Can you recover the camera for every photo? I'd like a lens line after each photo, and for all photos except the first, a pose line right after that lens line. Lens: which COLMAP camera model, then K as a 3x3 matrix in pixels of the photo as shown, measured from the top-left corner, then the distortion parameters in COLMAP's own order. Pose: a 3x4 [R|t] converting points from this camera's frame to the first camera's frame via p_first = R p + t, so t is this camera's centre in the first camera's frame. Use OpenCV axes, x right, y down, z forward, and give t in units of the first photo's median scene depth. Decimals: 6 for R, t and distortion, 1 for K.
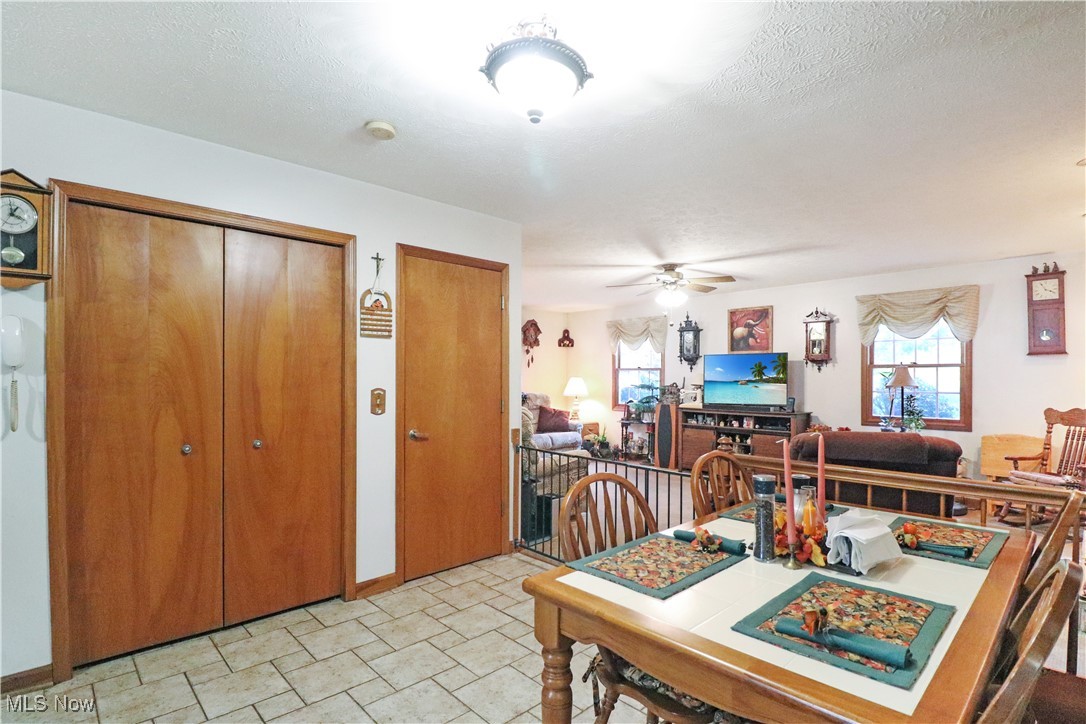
lens RADIAL K [[532.6, 0, 557.3], [0, 532.6, 377.3], [0, 0, 1]] dist [-0.000157, -0.000491]
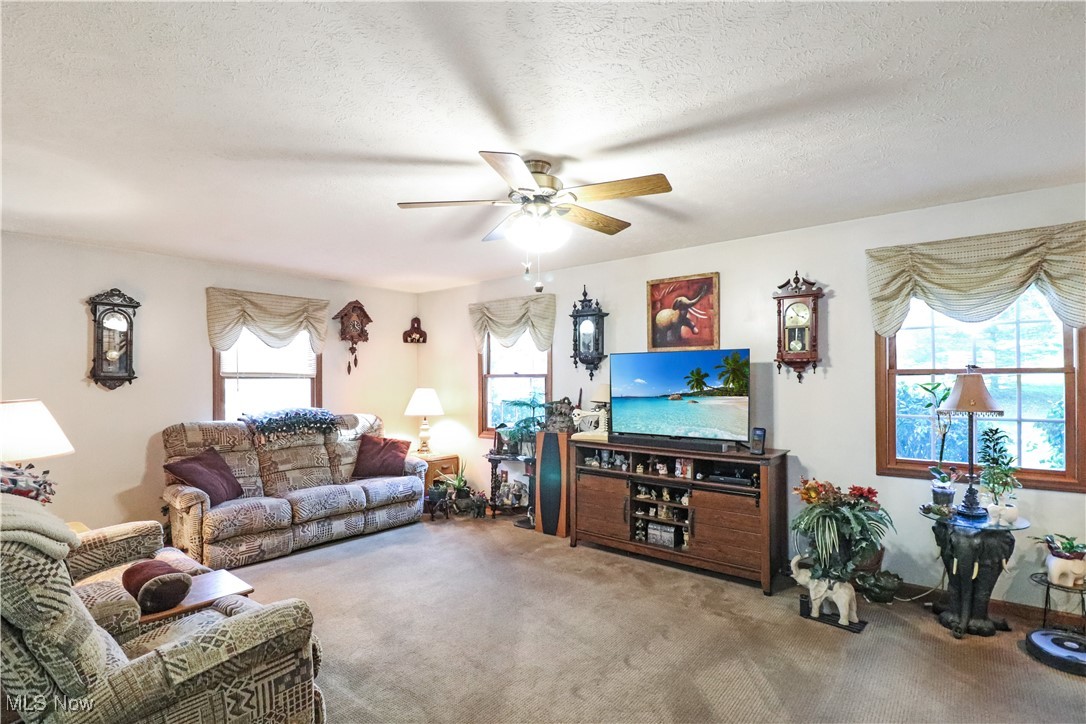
lens RADIAL K [[519.2, 0, 542.3], [0, 519.2, 376.8], [0, 0, 1]] dist [-0.000395, -0.011586]
pose [[0.991829, -0.006699, 0.127397, 0.121024], [0.007038, 0.999973, -0.002211, -0.014415], [-0.127378, 0.003089, 0.991849, 0.415121]]
